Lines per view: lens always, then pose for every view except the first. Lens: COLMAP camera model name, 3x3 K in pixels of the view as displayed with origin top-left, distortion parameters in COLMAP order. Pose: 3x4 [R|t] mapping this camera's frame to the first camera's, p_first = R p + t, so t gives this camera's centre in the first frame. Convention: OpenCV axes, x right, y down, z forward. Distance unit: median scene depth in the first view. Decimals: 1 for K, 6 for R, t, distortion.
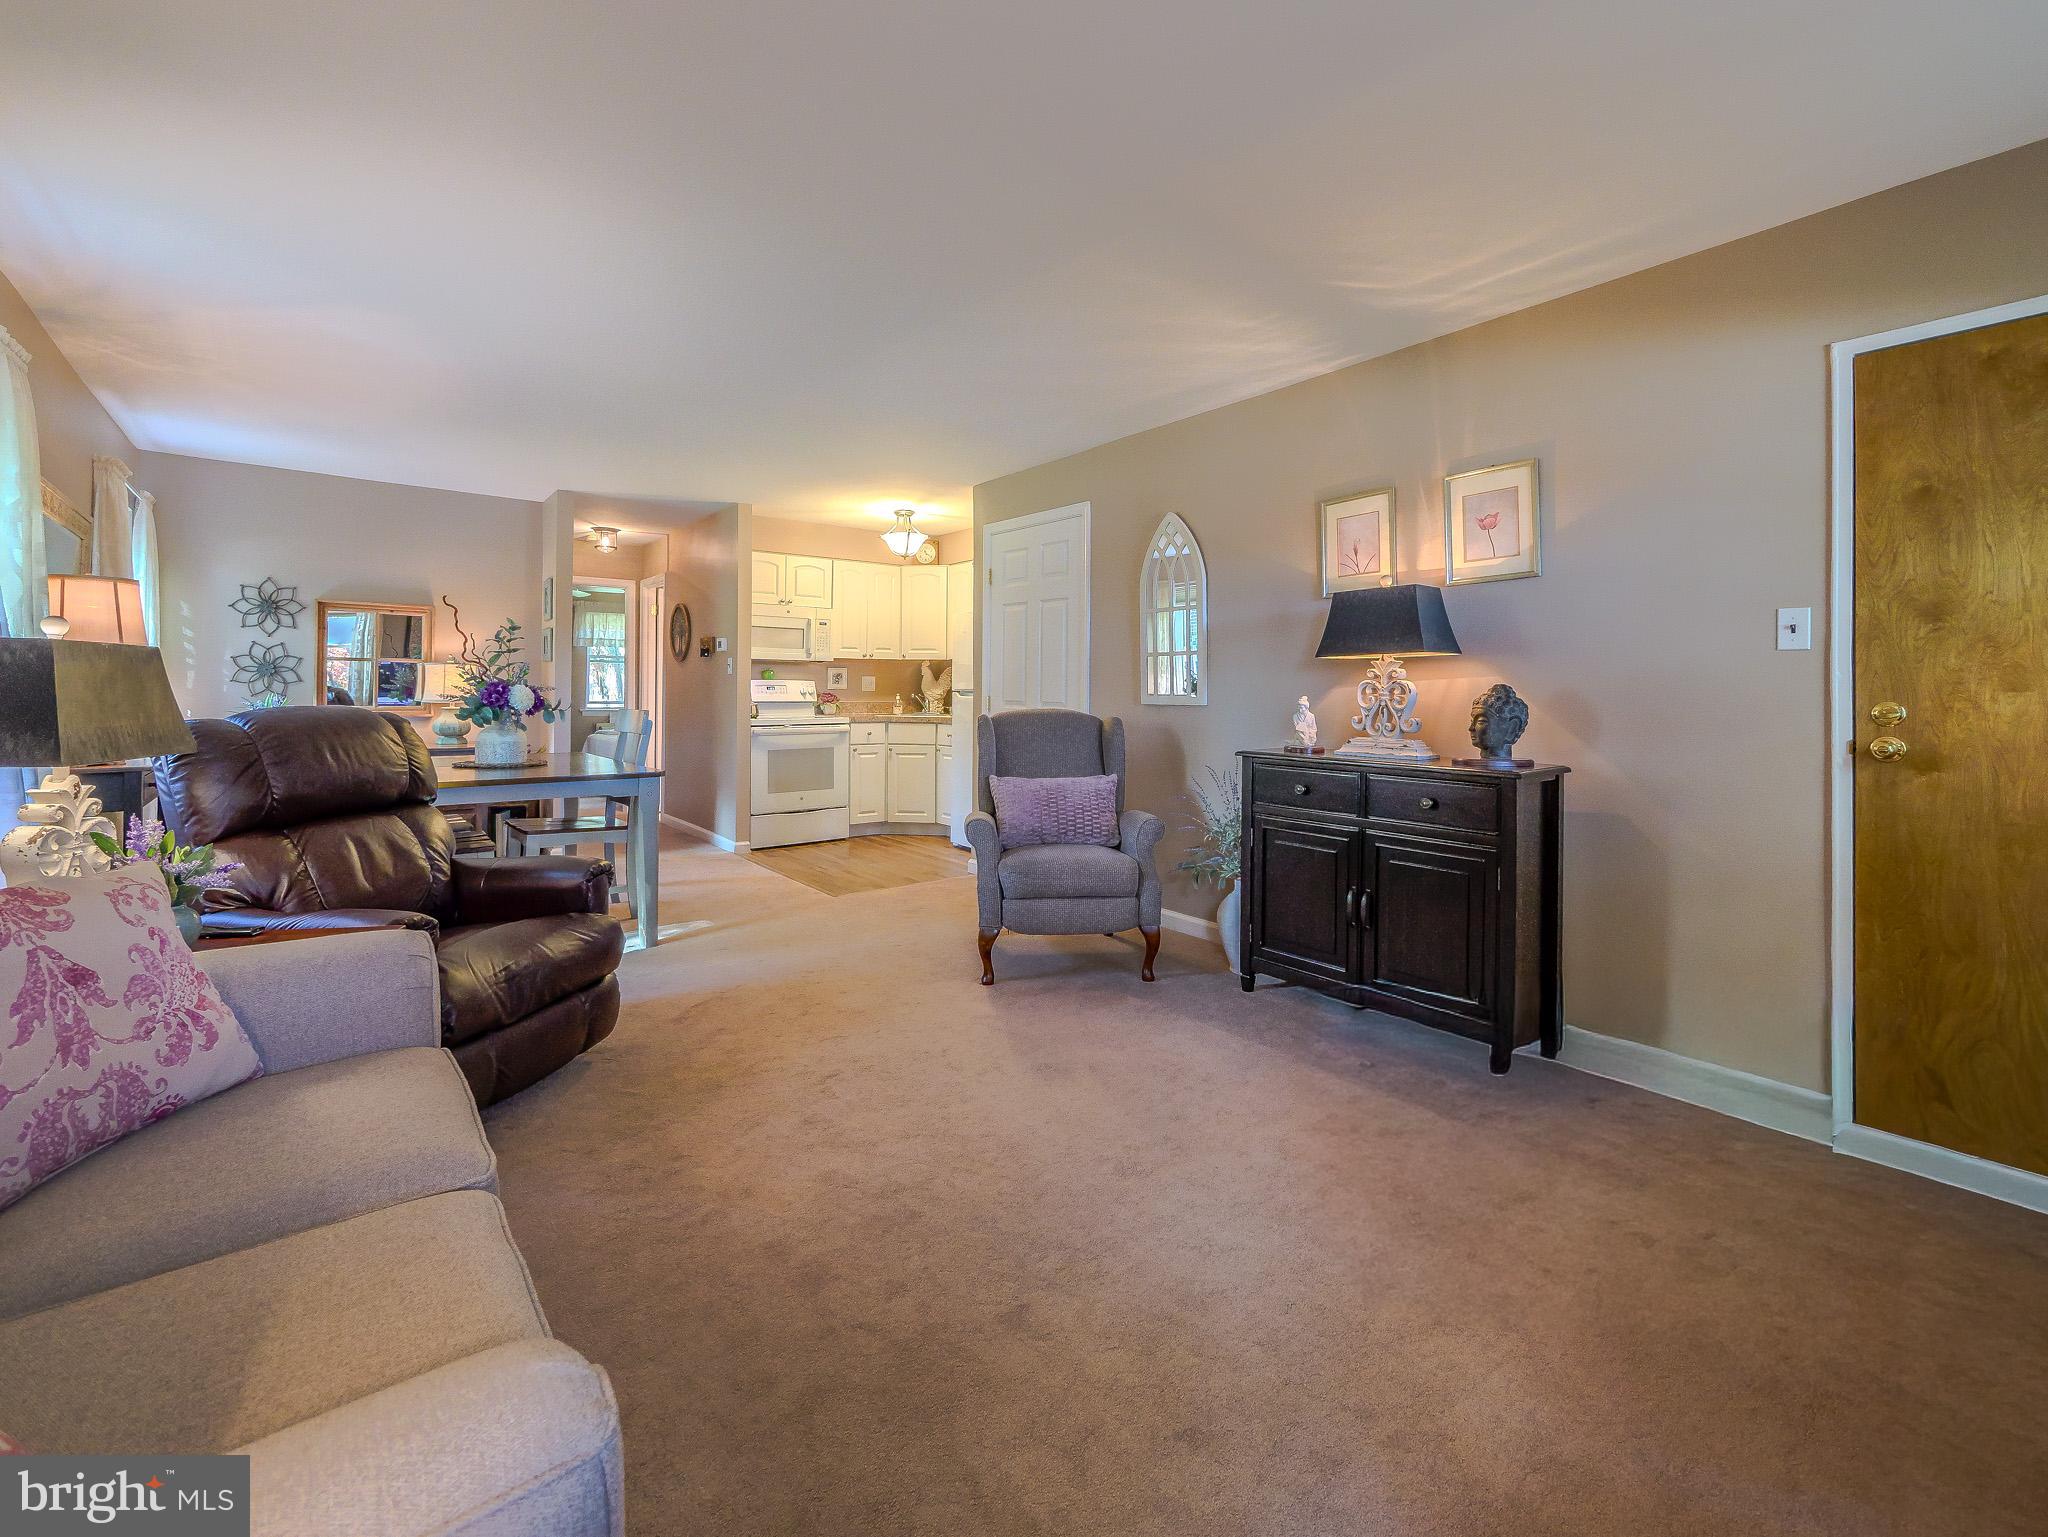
lens RADIAL K [[859.4, 0, 1011.1], [0, 859.4, 689.0], [0, 0, 1]] dist [-0.006507, -0.000232]
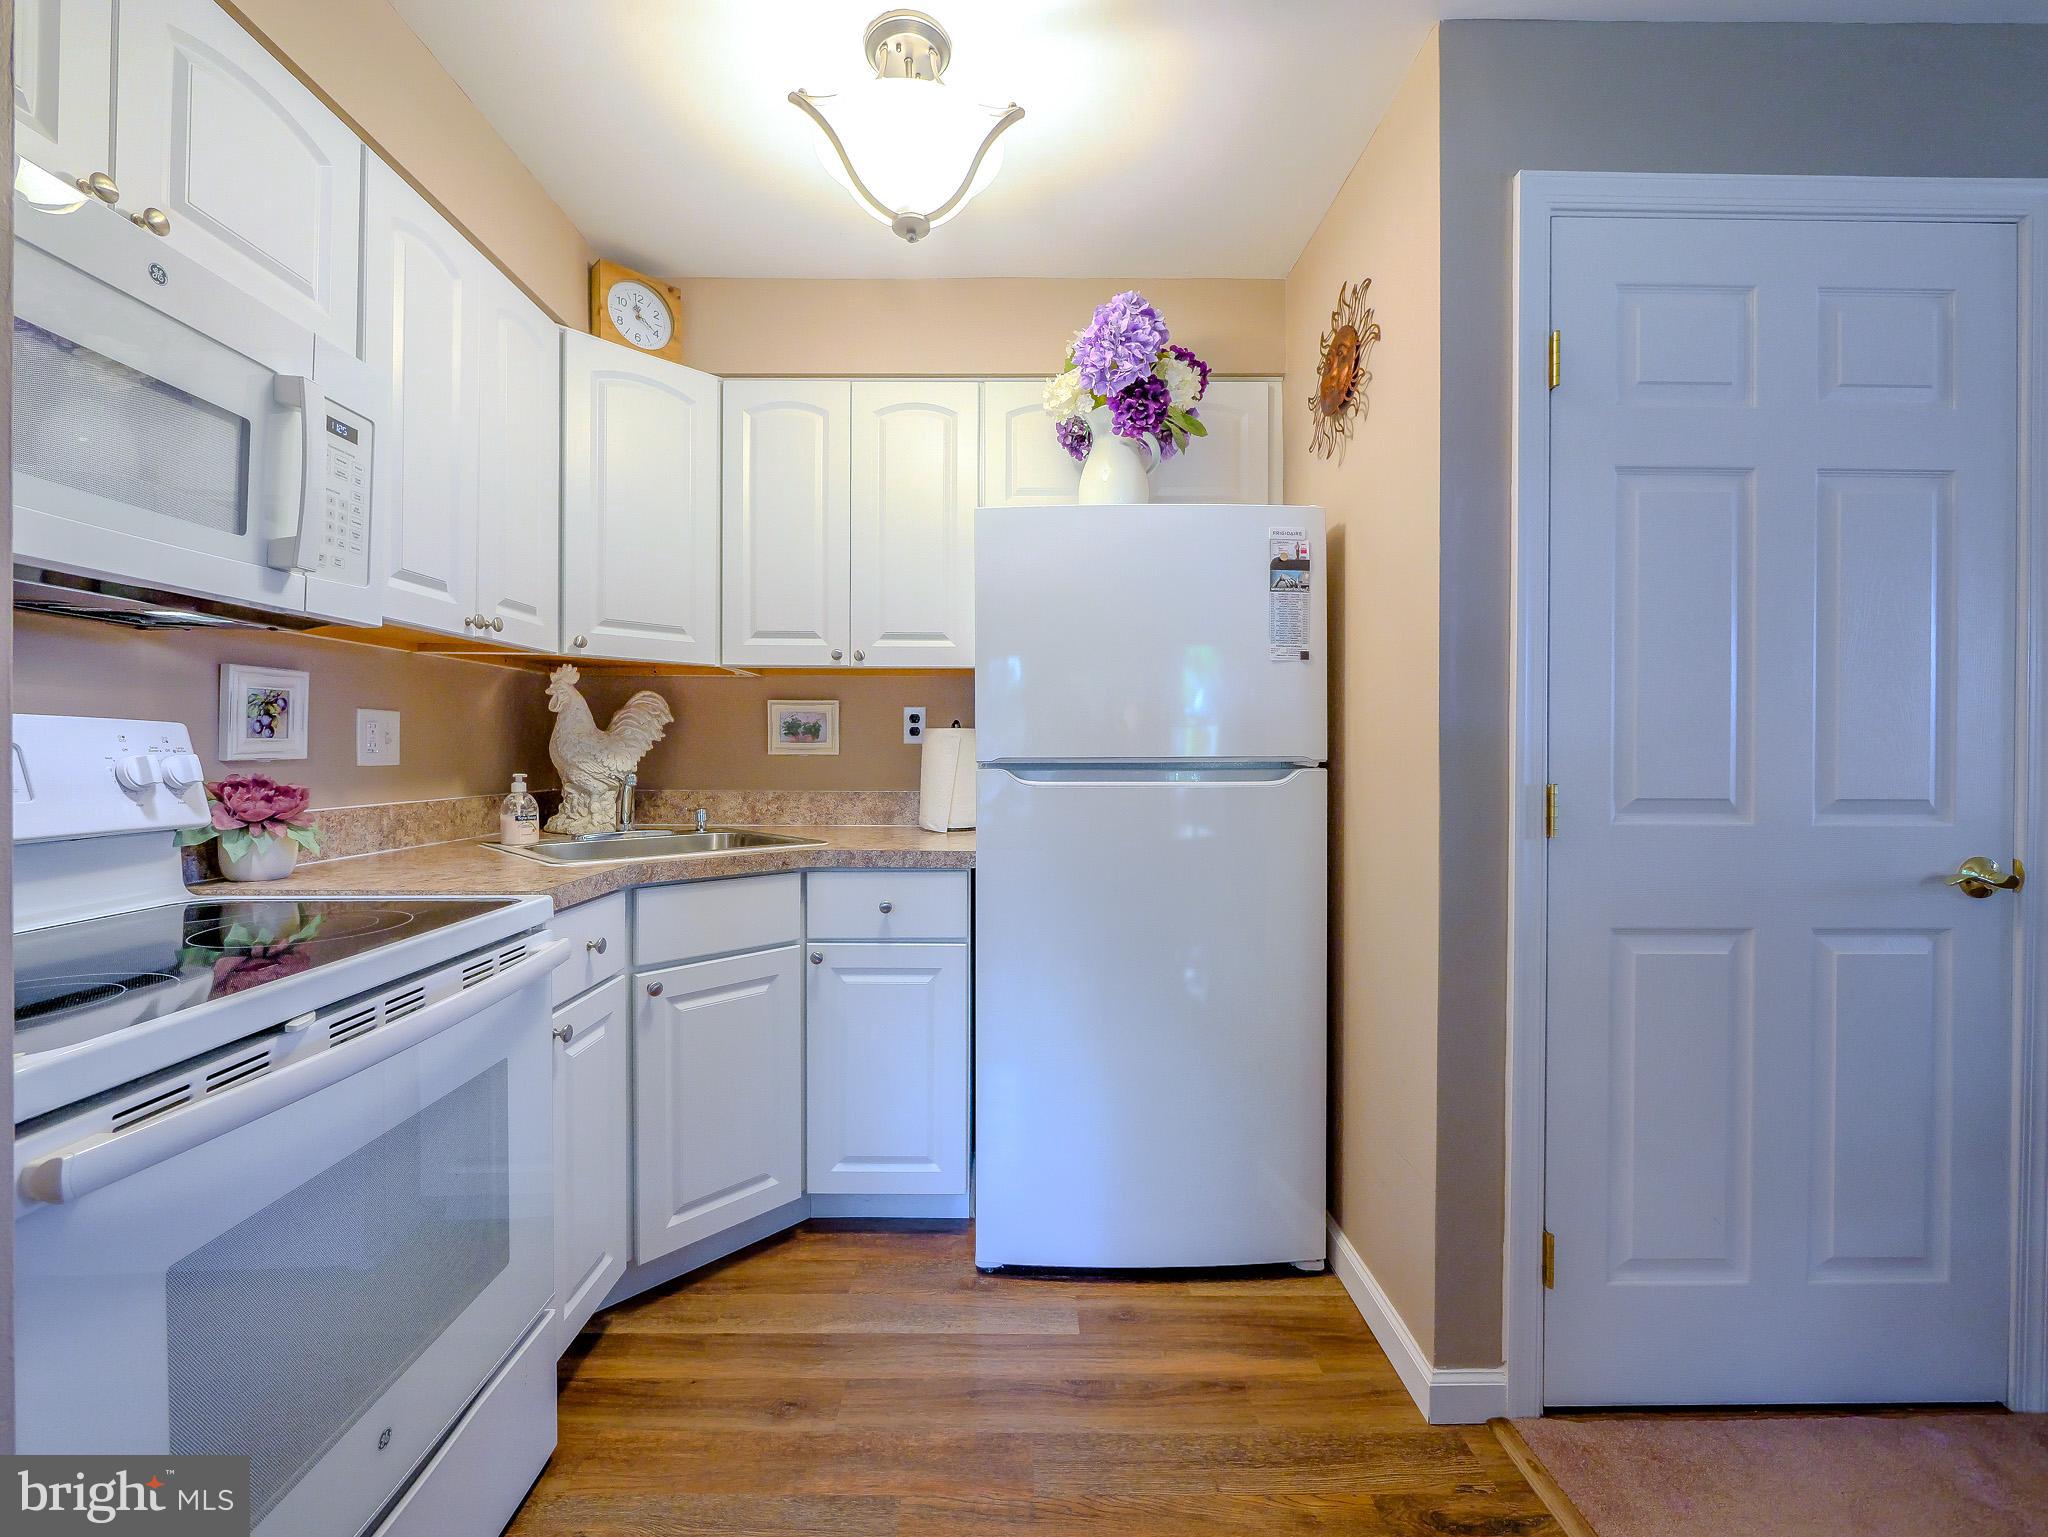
lens RADIAL K [[859.4, 0, 1052.6], [0, 859.4, 753.0], [0, 0, 1]] dist [-0.006507, -0.000232]
pose [[0.610971, -0.006337, 0.791628, -0.309607], [0.000359, 0.999970, 0.007727, -0.004297], [-0.791653, -0.004437, 0.610955, 0.848906]]
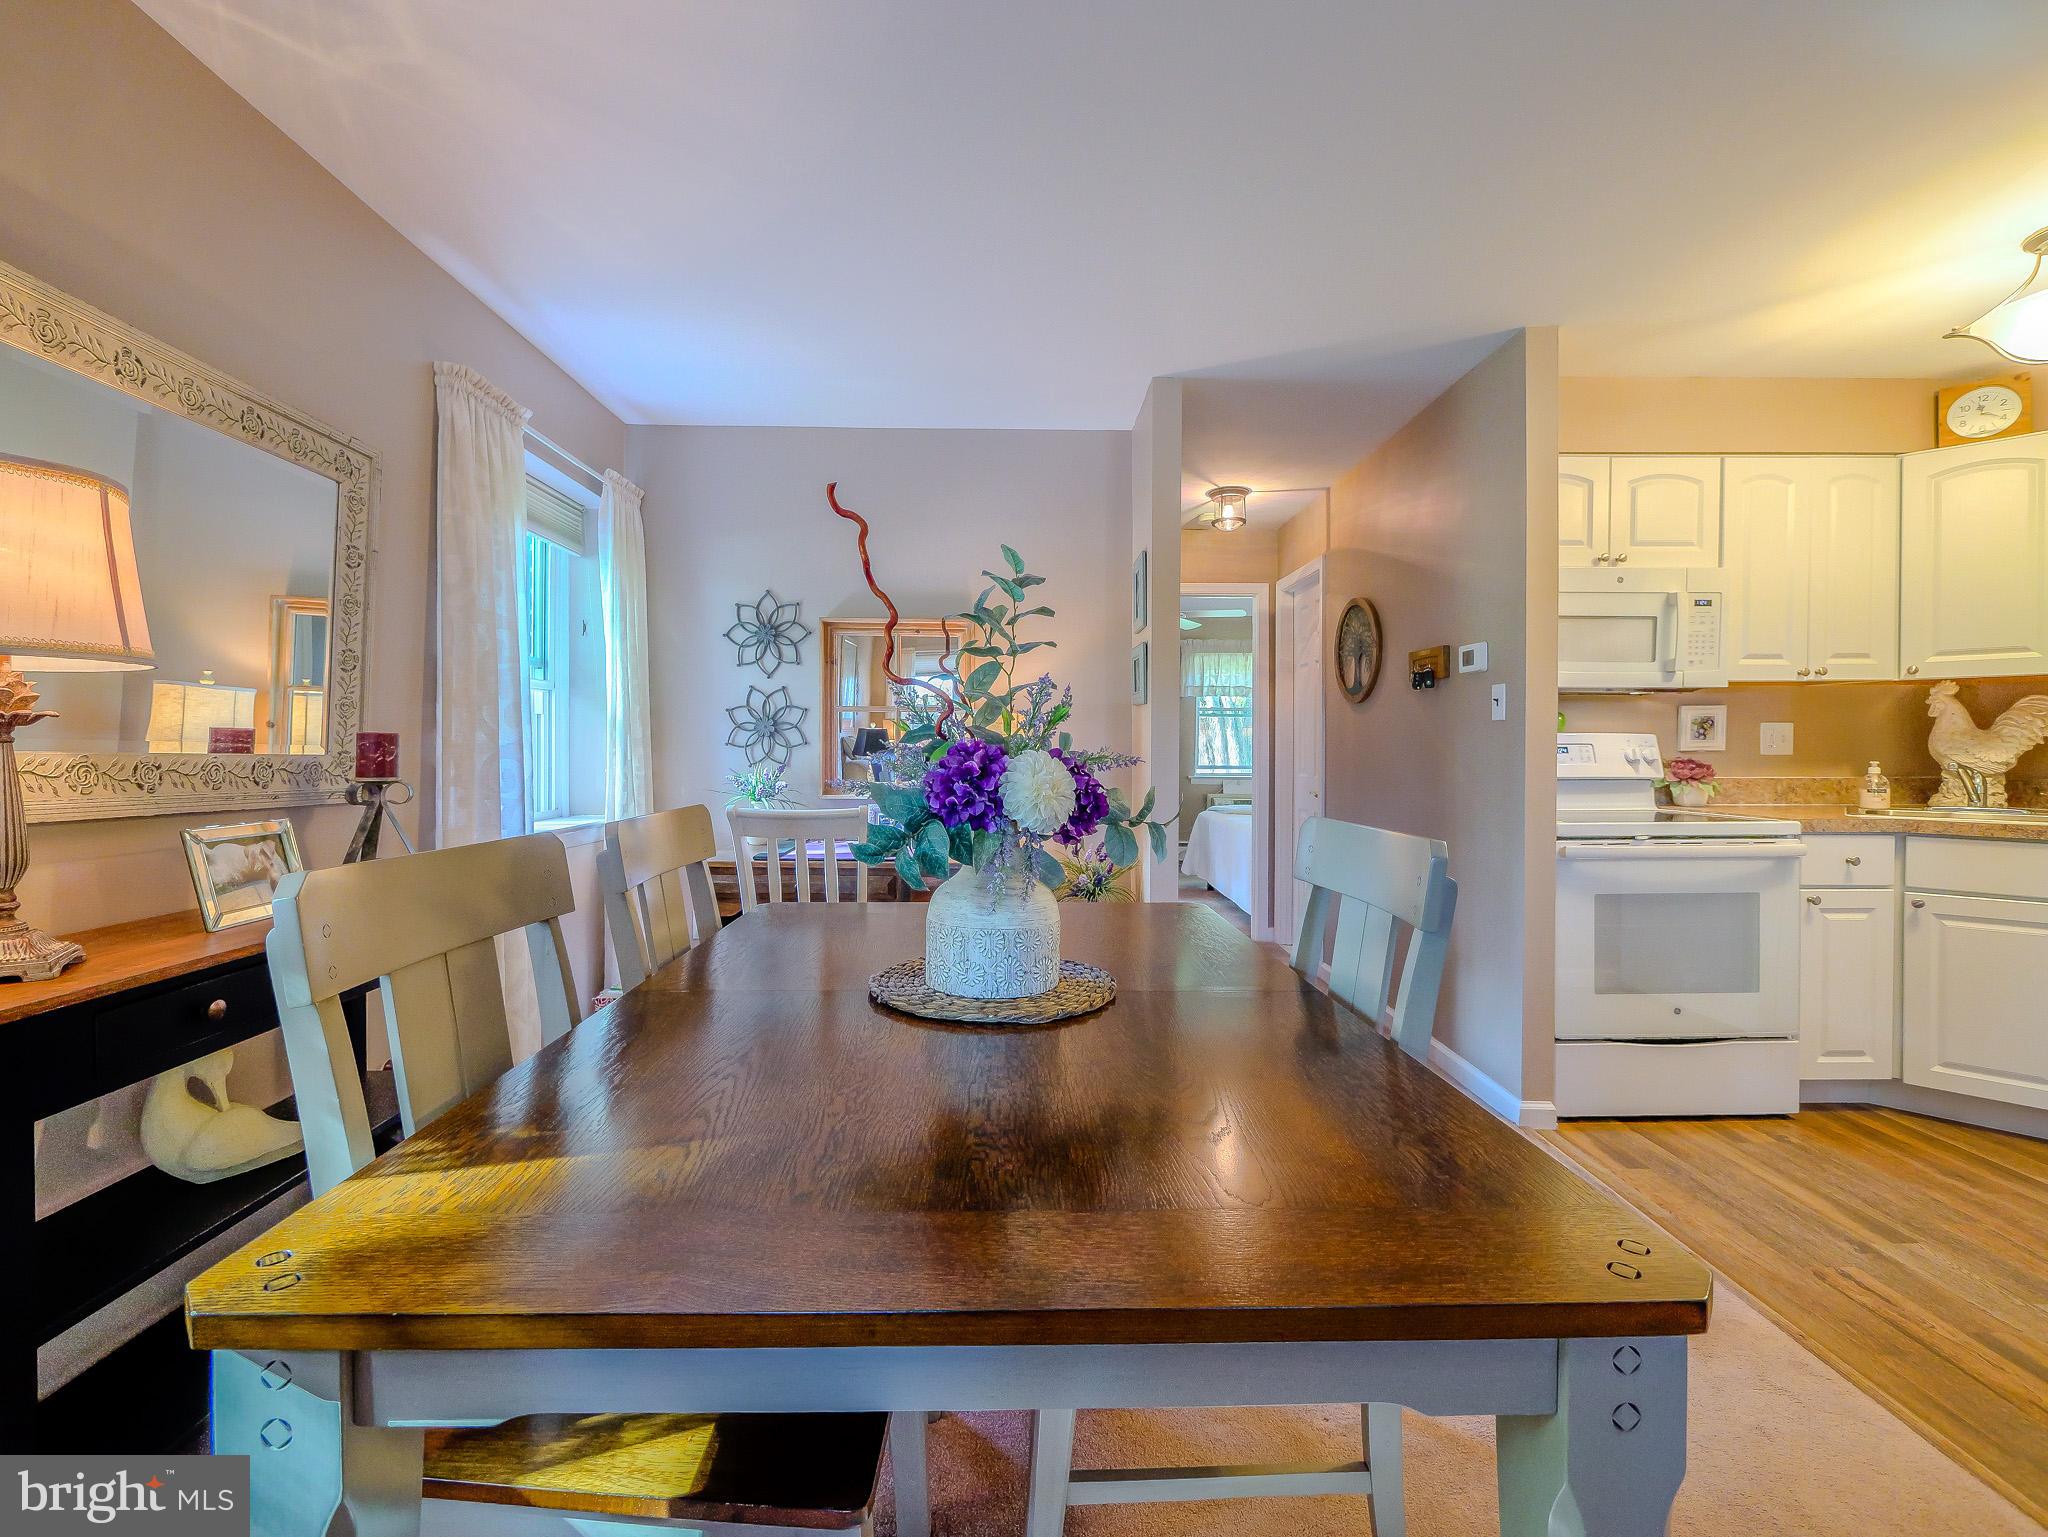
lens RADIAL K [[859.4, 0, 986.6], [0, 859.4, 762.1], [0, 0, 1]] dist [-0.006507, -0.000232]
pose [[0.769909, 0.005262, -0.638132, -0.249833], [0.005479, 0.999875, 0.014855, -0.003563], [0.638130, -0.014934, 0.769784, 0.484831]]
